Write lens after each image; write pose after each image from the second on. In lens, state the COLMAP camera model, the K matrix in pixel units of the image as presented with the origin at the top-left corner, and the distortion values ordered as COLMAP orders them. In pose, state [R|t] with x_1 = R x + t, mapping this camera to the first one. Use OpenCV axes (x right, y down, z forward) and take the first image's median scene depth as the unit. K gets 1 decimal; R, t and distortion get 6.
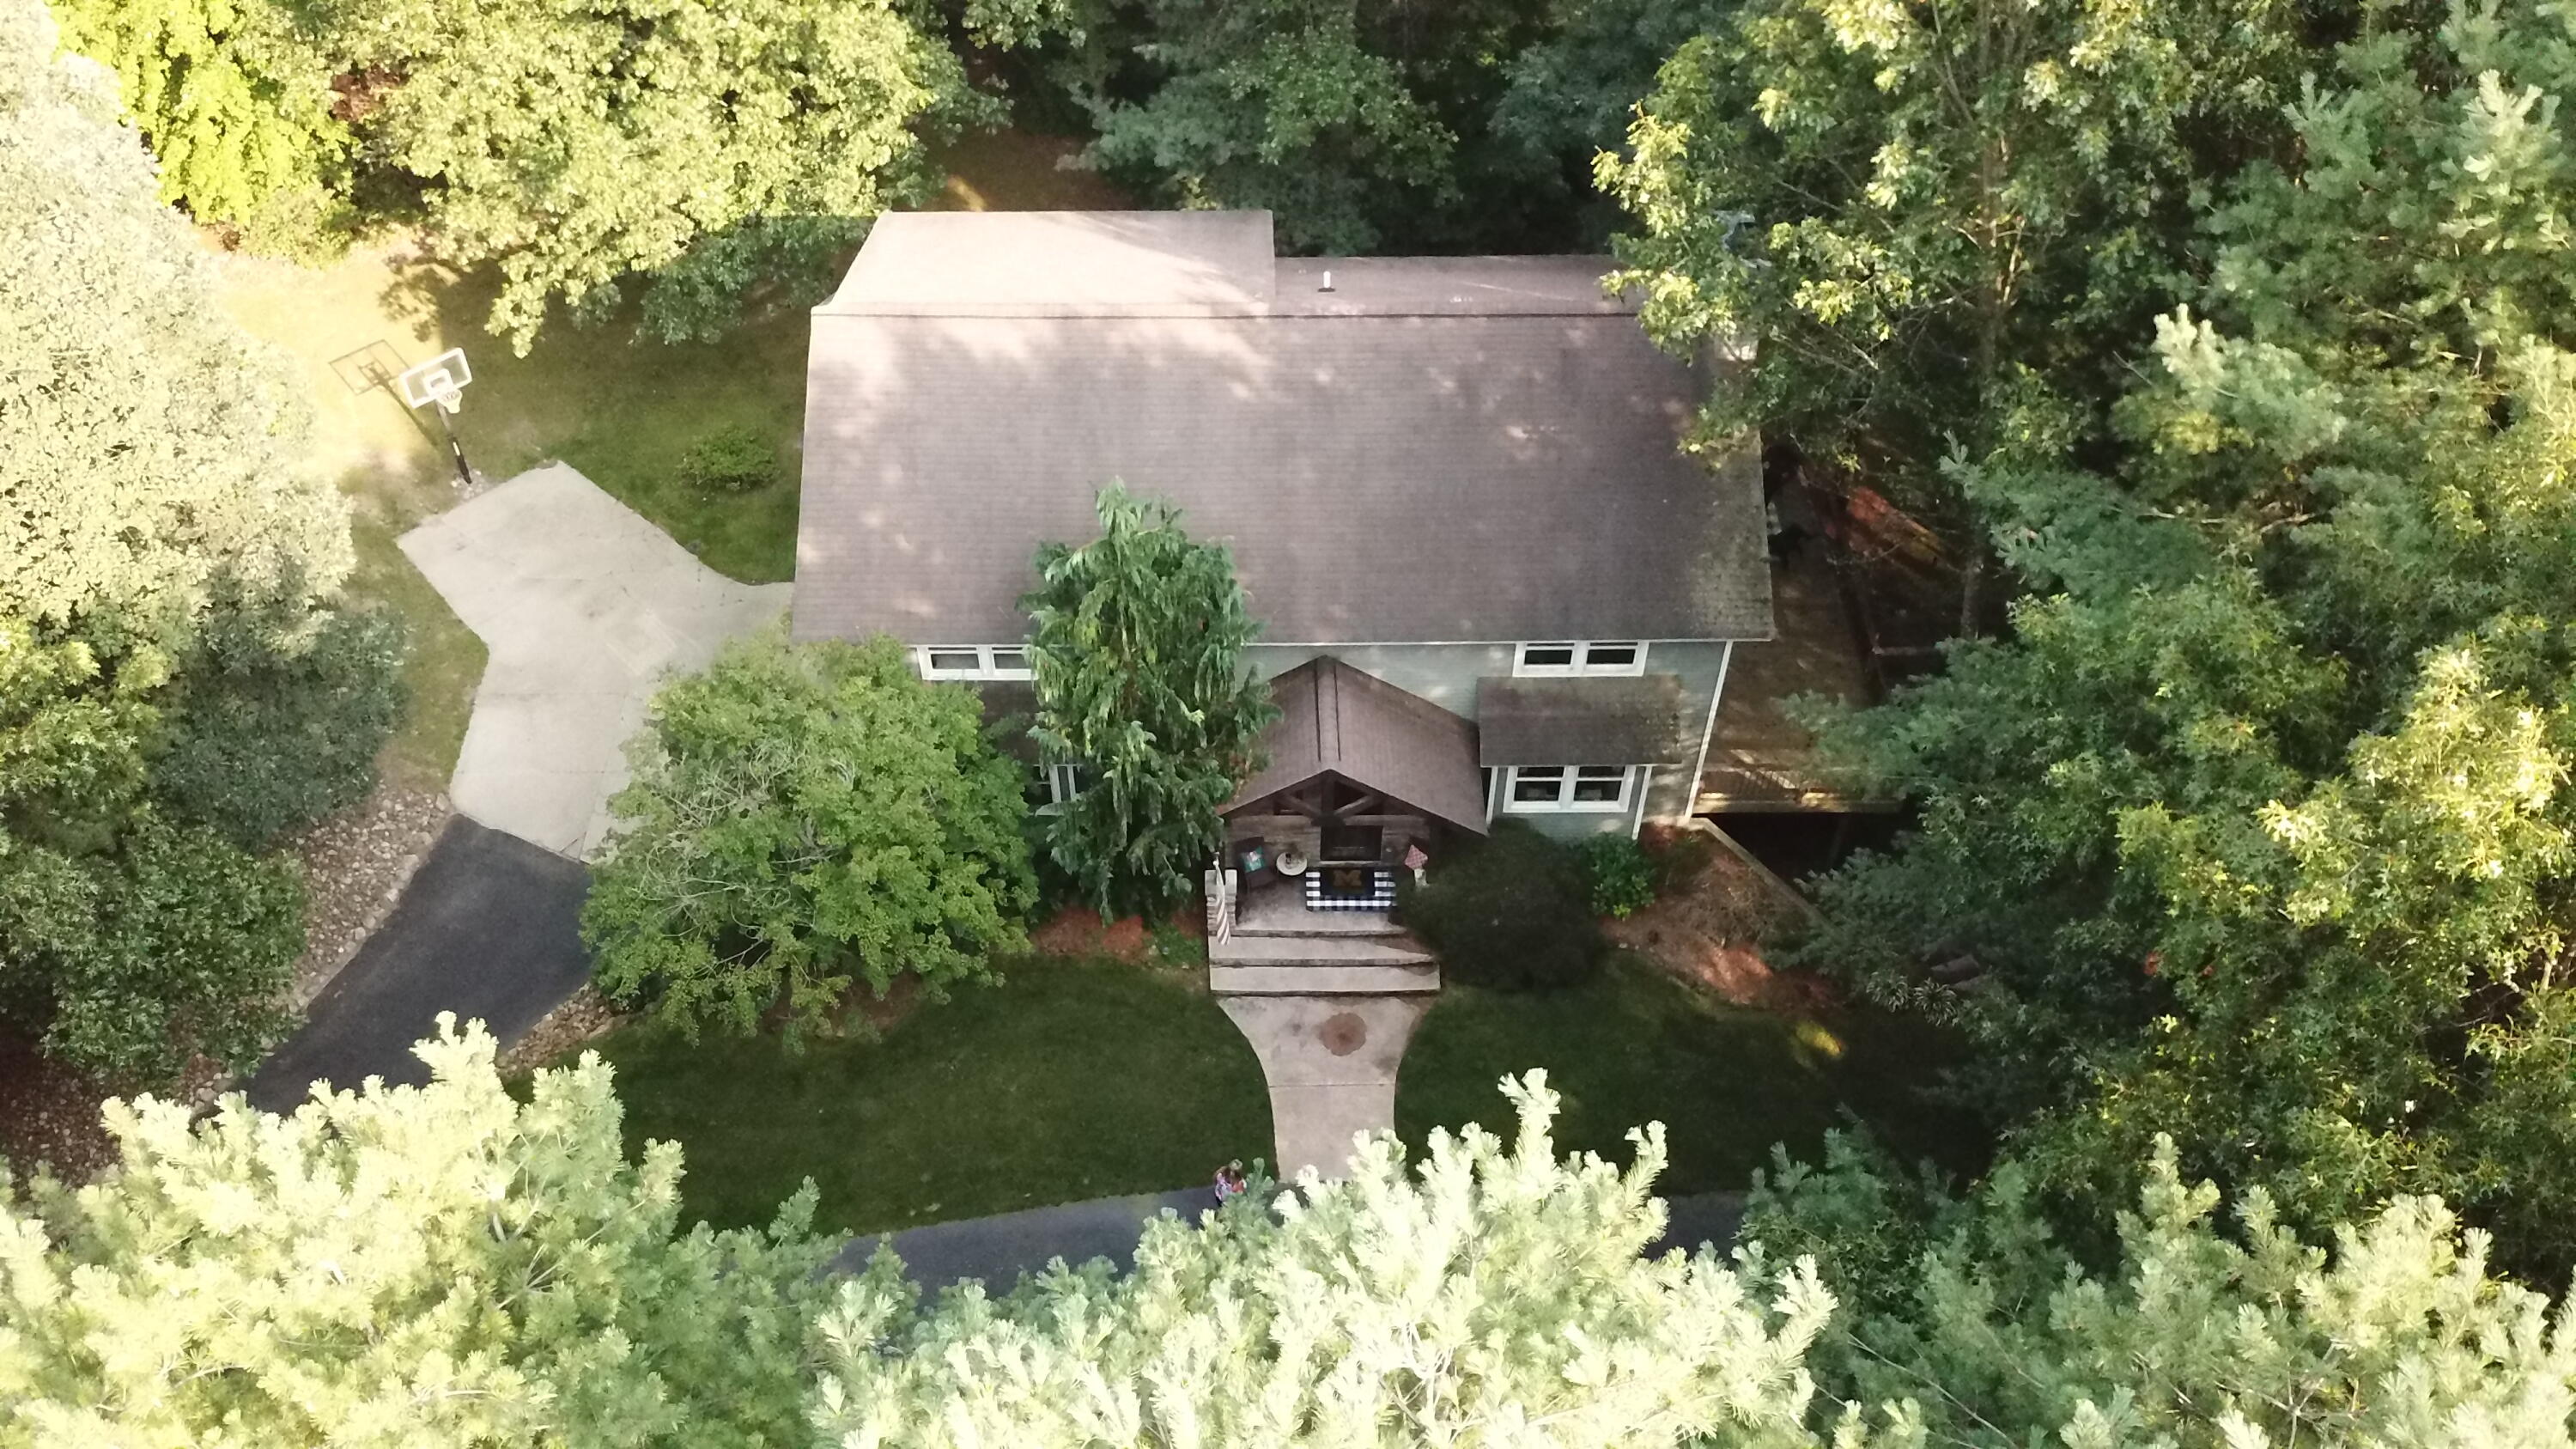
lens RADIAL K [[1941.8, 0, 1289.9], [0, 1941.8, 721.3], [0, 0, 1]] dist [-0.001026, -0.001033]
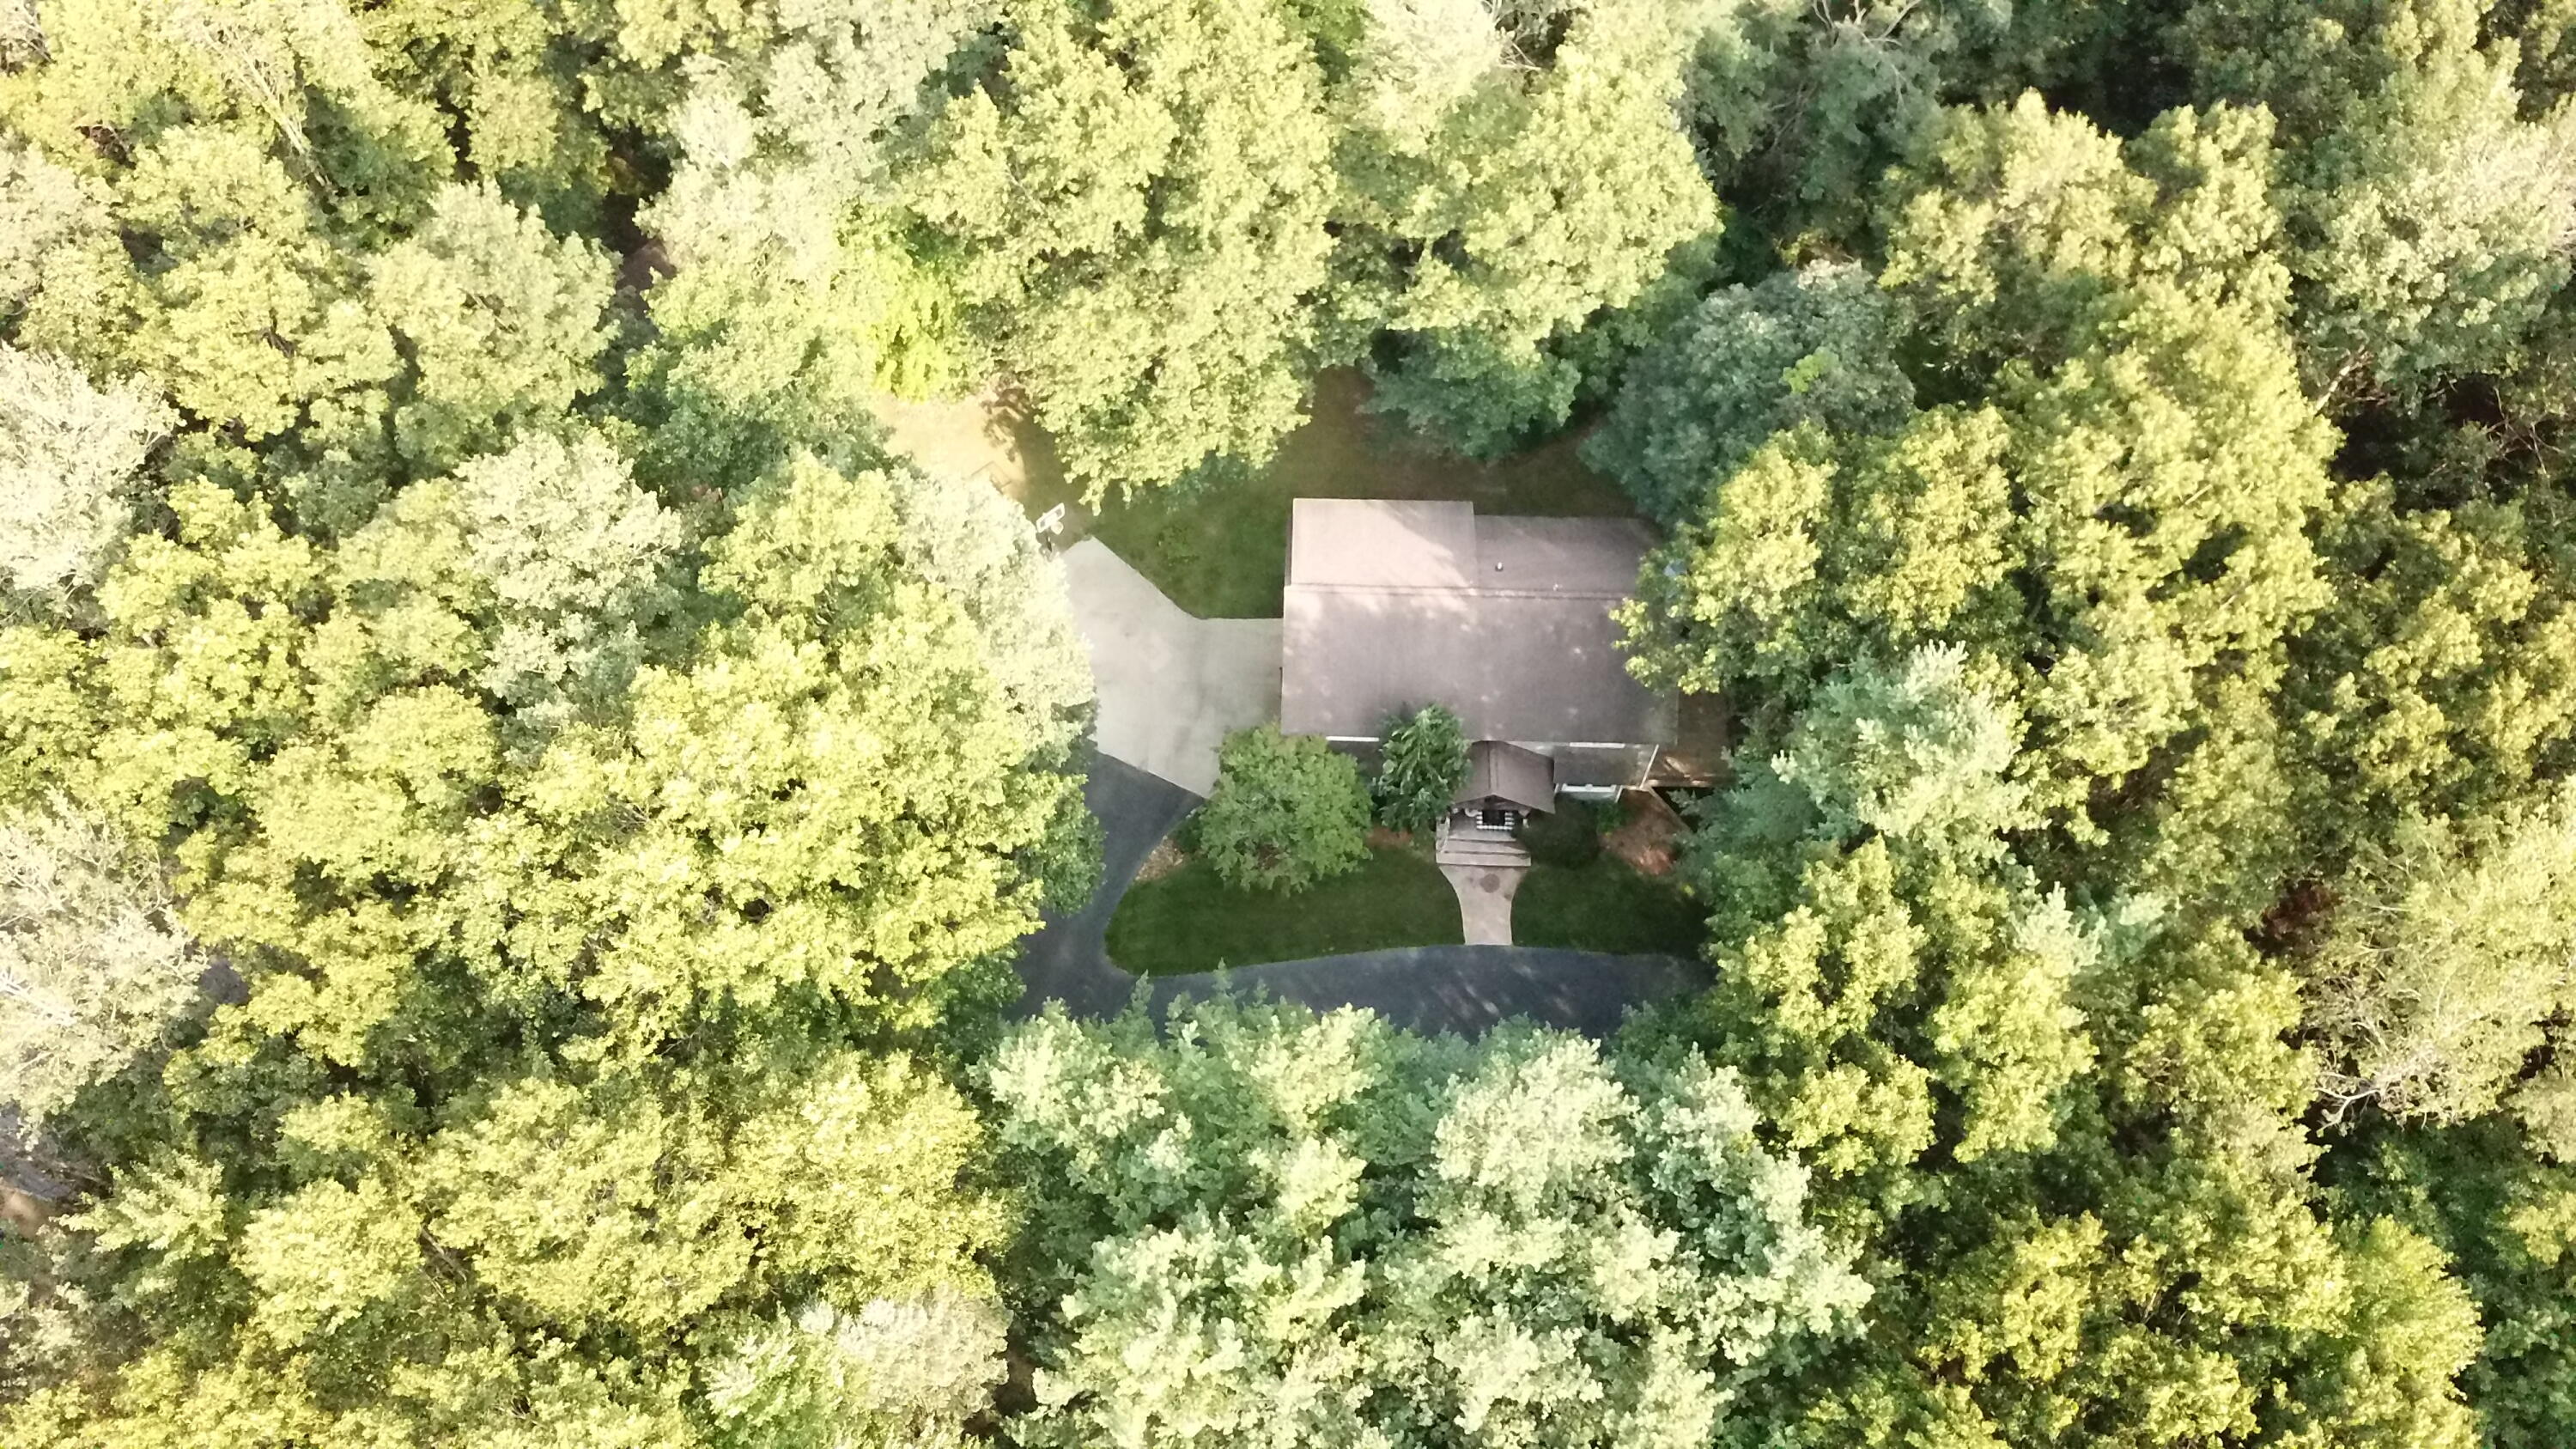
lens RADIAL K [[1941.8, 0, 1285.6], [0, 1941.8, 726.0], [0, 0, 1]] dist [-0.001026, -0.001033]
pose [[0.998757, 0.045147, -0.021121, -0.189032], [-0.039741, 0.977056, 0.209244, -0.539224], [0.030083, -0.208145, 0.977635, -1.377843]]
